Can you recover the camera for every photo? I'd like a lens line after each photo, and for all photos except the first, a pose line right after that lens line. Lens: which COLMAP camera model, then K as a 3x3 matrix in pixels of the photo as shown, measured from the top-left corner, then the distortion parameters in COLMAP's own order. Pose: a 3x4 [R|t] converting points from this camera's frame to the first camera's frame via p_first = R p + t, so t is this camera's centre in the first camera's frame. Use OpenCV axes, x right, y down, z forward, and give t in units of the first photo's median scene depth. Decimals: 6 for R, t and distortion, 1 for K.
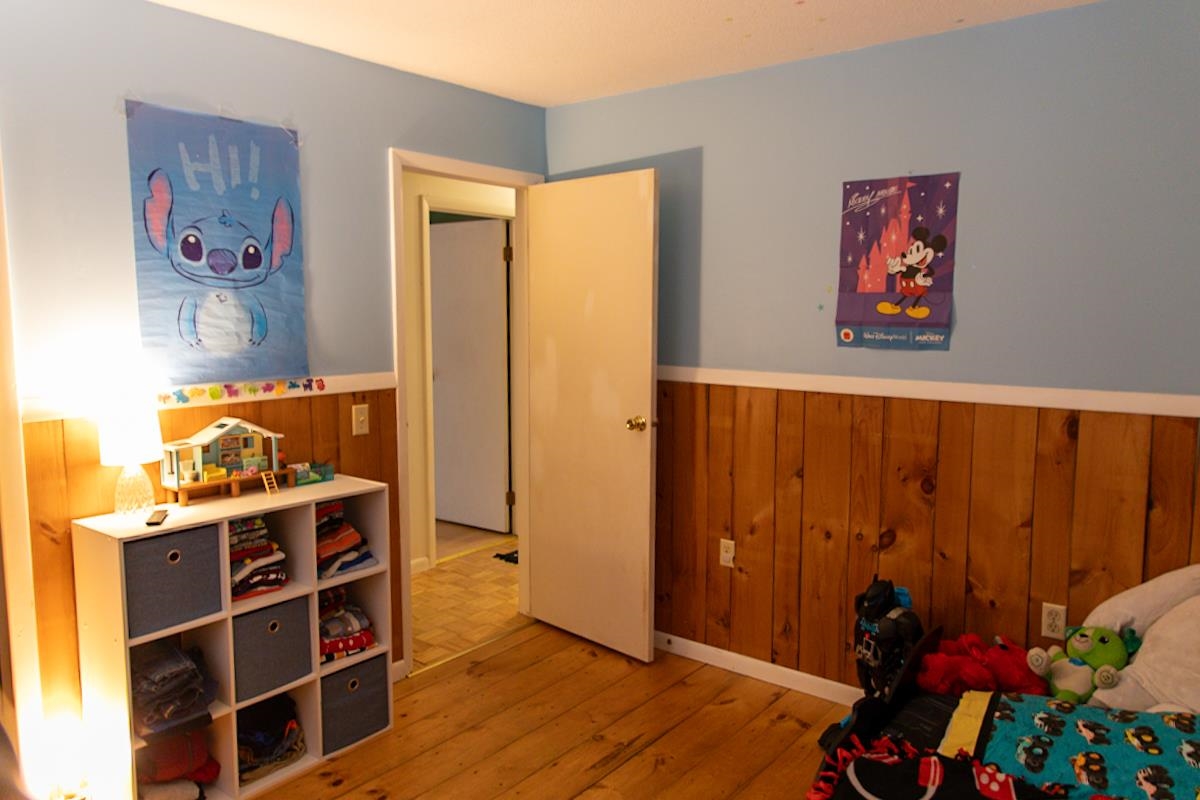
lens RADIAL K [[817.2, 0, 603.6], [0, 817.2, 403.3], [0, 0, 1]] dist [-0.000483, -0.003215]
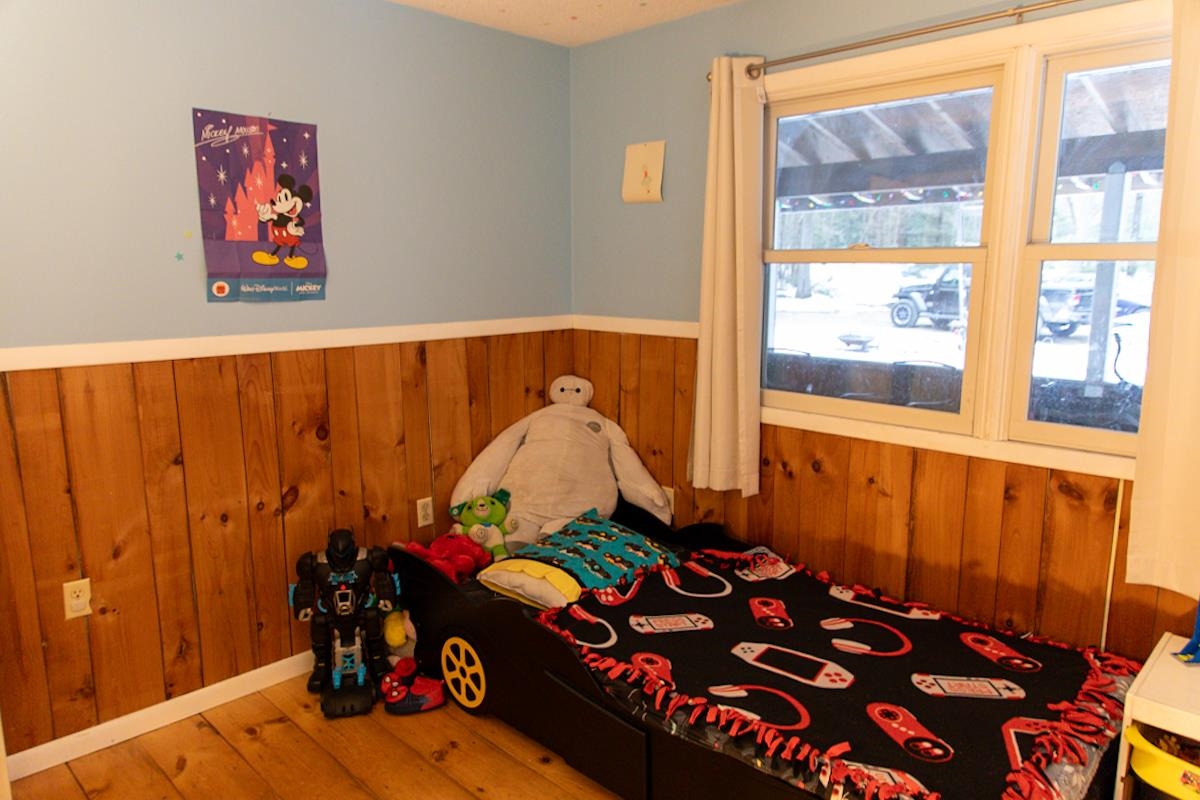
lens RADIAL K [[817.2, 0, 603.6], [0, 817.2, 396.9], [0, 0, 1]] dist [-0.000483, -0.003215]
pose [[0.108571, -0.171919, 0.979110, -0.553094], [0.102396, 0.981627, 0.161006, -0.070819], [-0.988801, 0.082776, 0.124180, 0.509015]]
